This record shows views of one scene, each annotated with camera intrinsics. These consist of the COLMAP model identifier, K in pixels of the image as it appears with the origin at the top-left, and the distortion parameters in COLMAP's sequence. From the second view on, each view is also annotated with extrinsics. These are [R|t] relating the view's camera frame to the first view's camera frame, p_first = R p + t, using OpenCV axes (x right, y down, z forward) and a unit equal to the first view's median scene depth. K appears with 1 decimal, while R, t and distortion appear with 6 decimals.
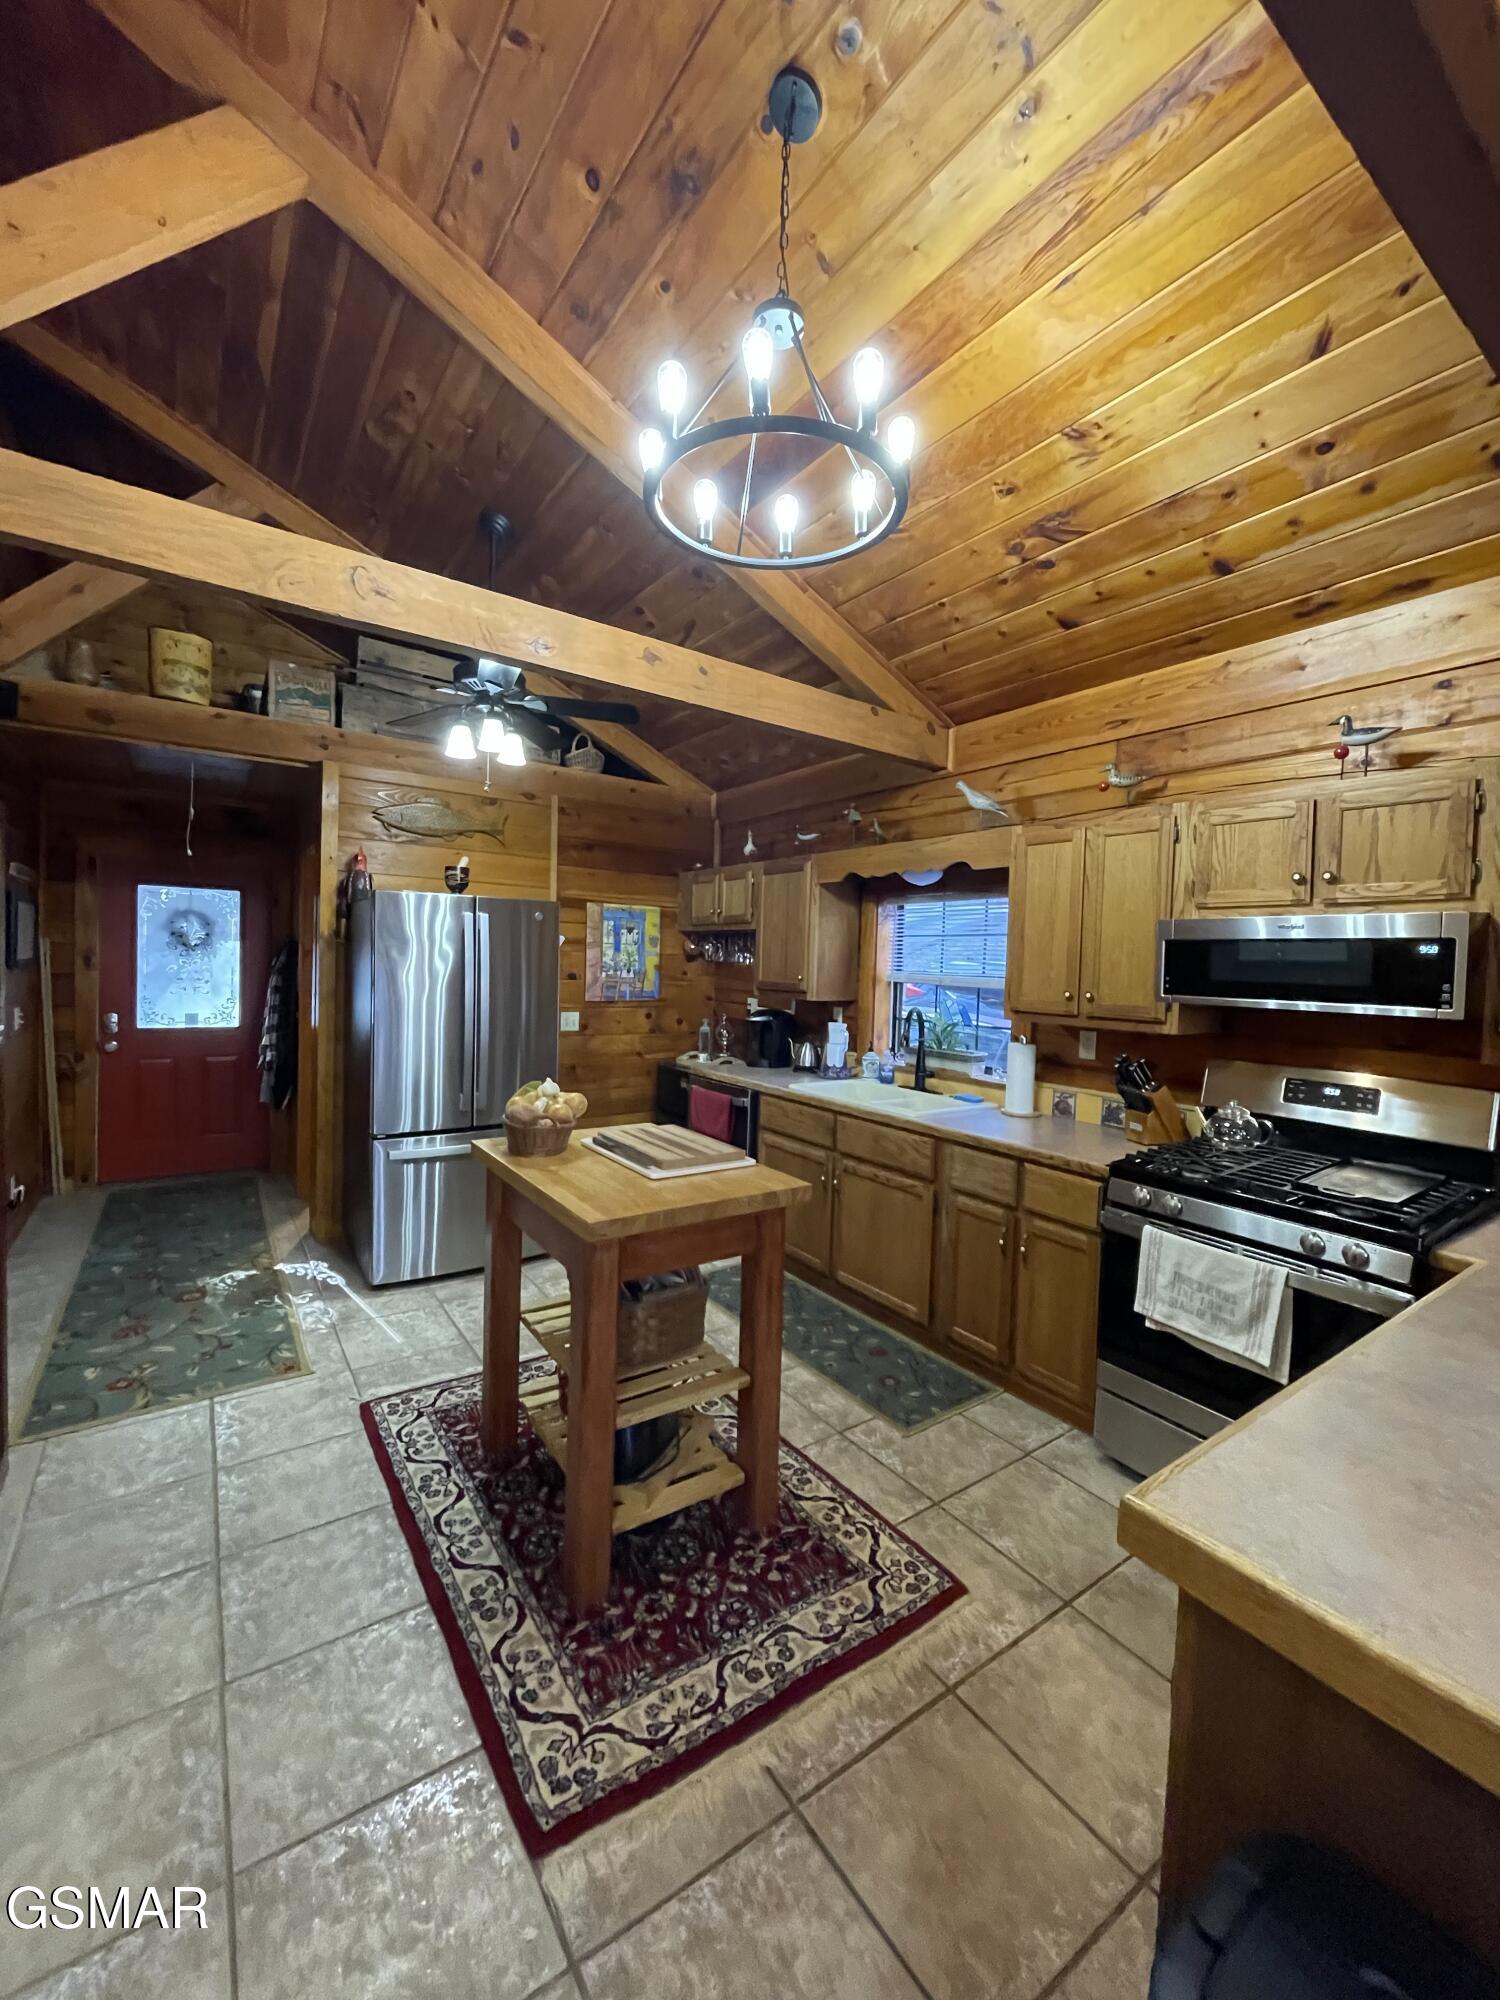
lens RADIAL K [[800.1, 0, 759.1], [0, 800.1, 984.8], [0, 0, 1]] dist [-0.002522, -0.000378]
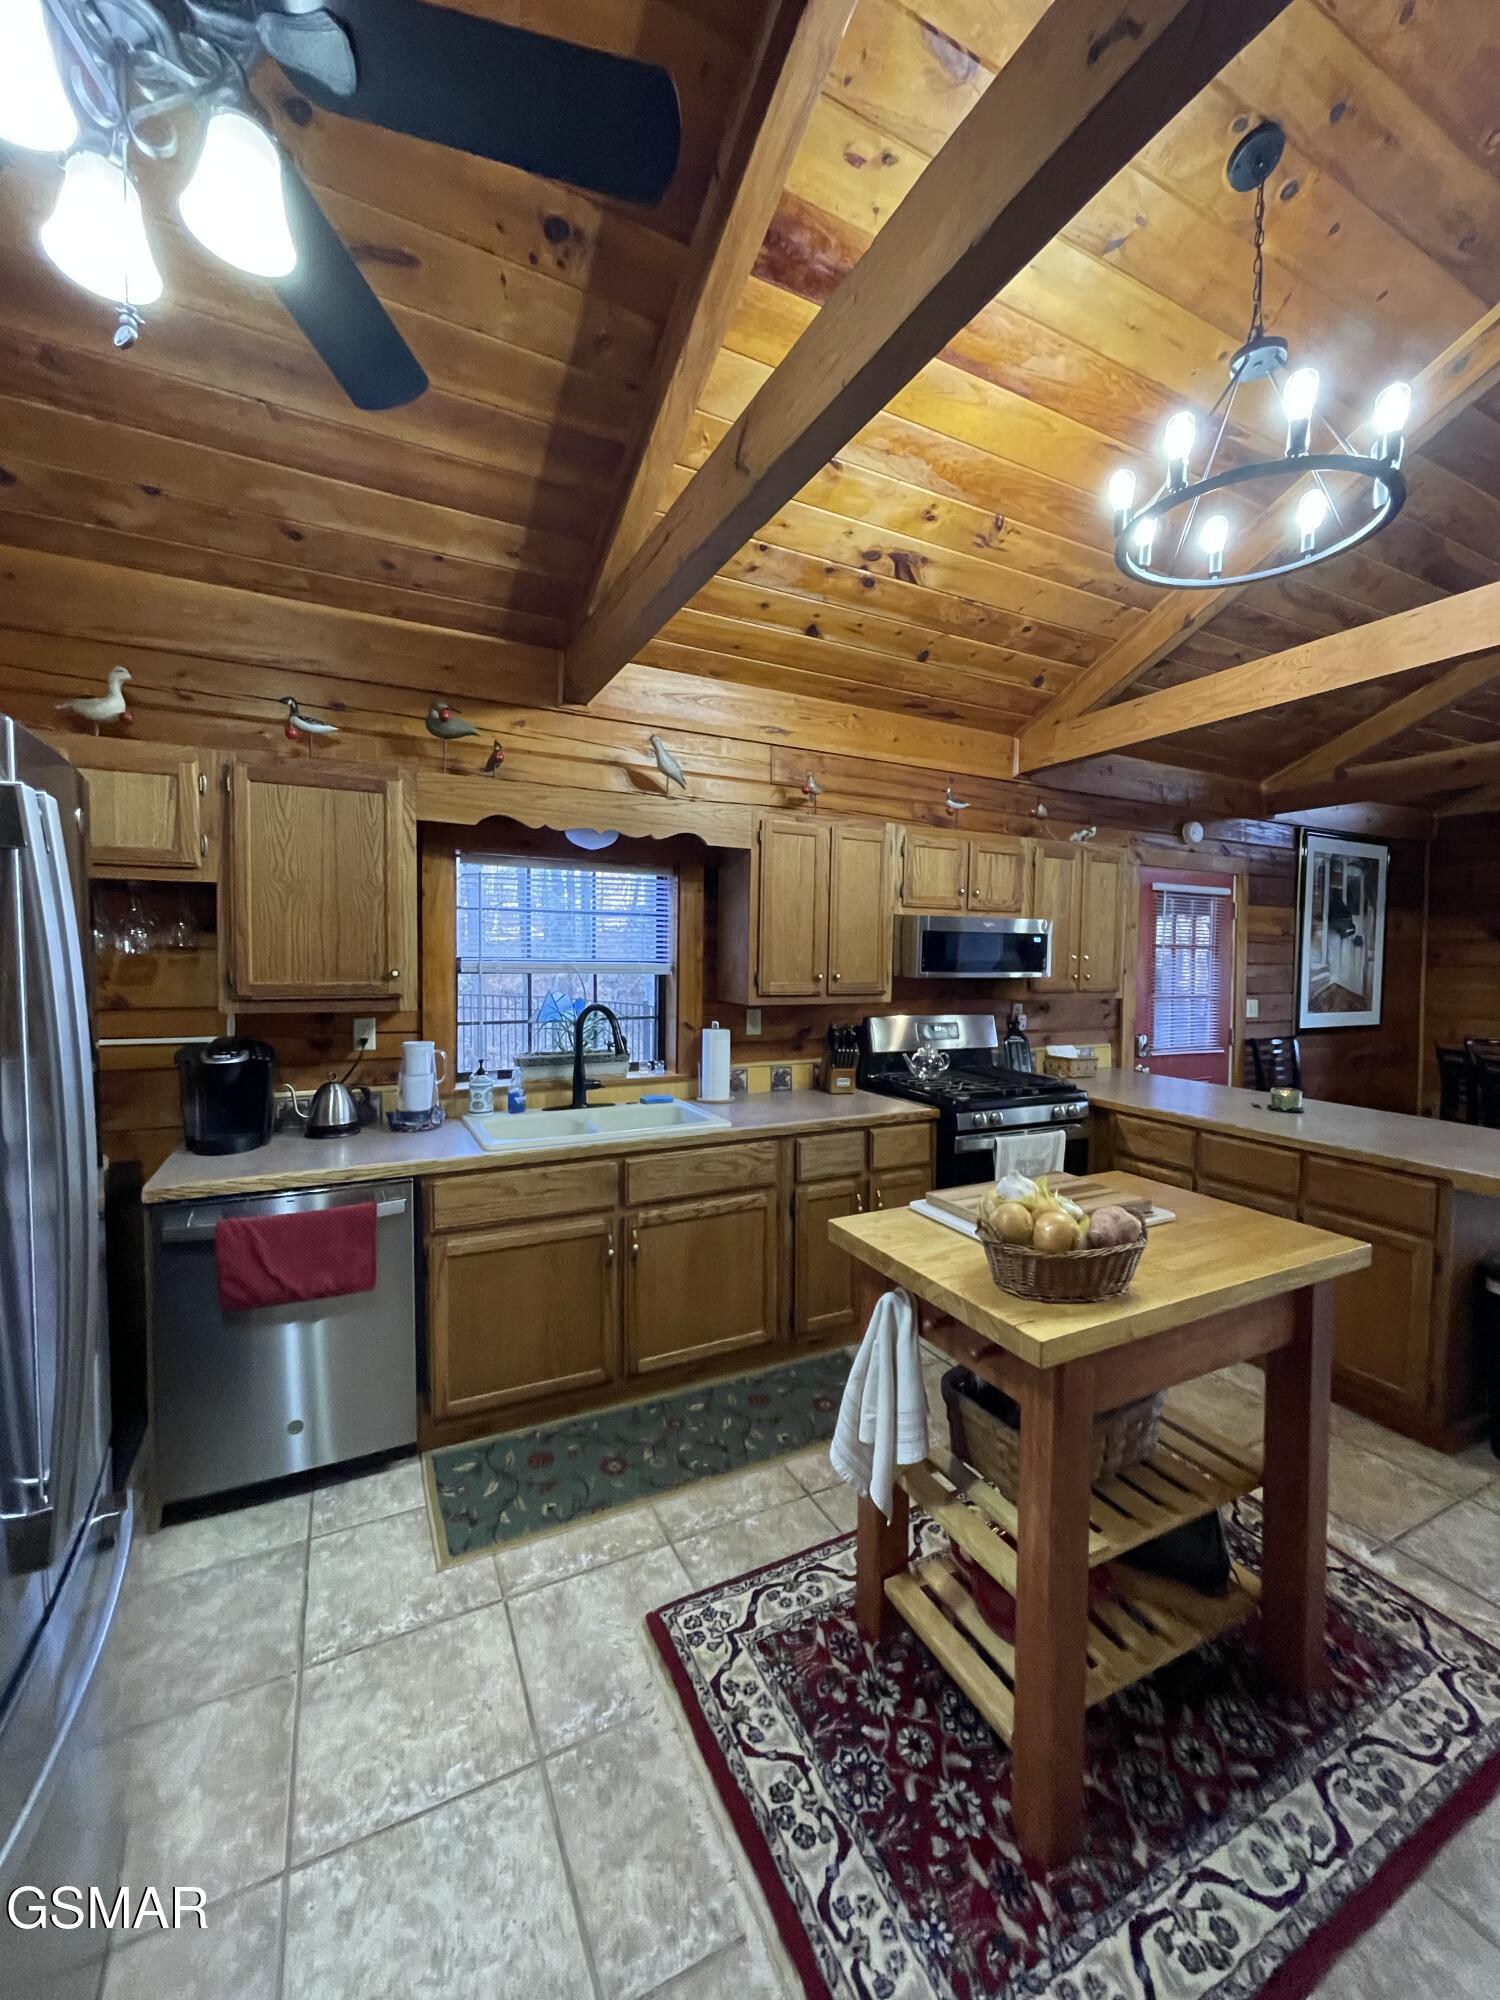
lens RADIAL K [[800.1, 0, 754.3], [0, 800.1, 986.4], [0, 0, 1]] dist [-0.002522, -0.000378]
pose [[0.147758, -0.069676, 0.986566, -0.705015], [0.020594, 0.997516, 0.067365, -0.049376], [-0.988809, 0.010364, 0.148826, 0.906953]]
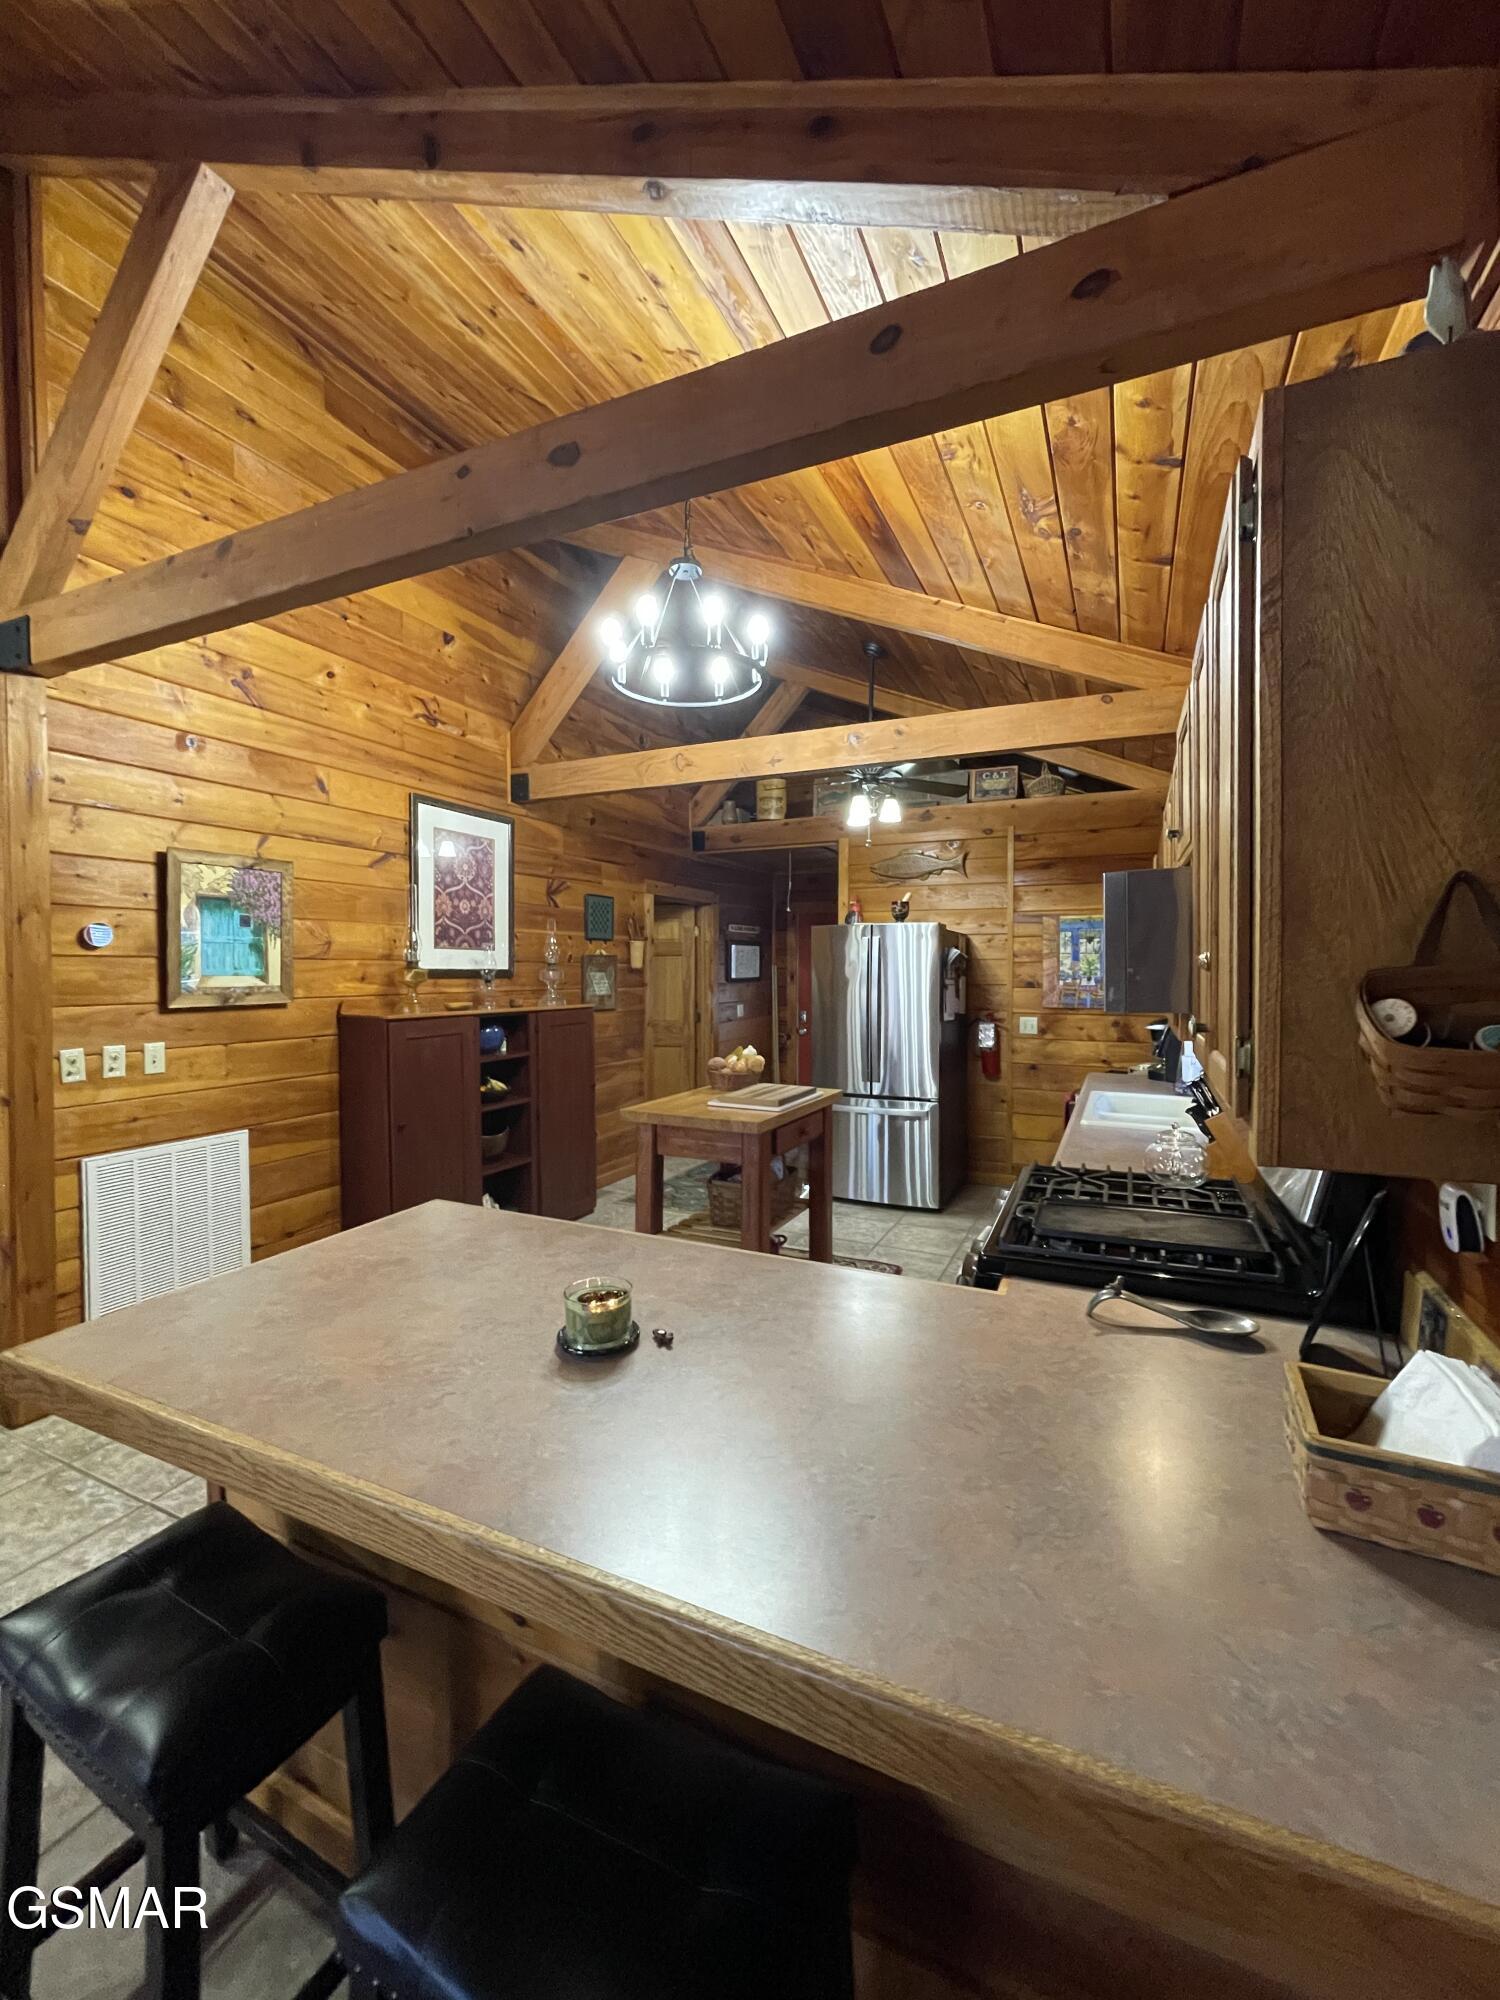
lens RADIAL K [[800.1, 0, 758.4], [0, 800.1, 982.0], [0, 0, 1]] dist [-0.002522, -0.000378]
pose [[0.492648, -0.012776, -0.870135, 0.896165], [-0.011239, 0.999715, -0.021042, 0.021994], [0.870156, 0.020146, 0.492364, 0.208951]]
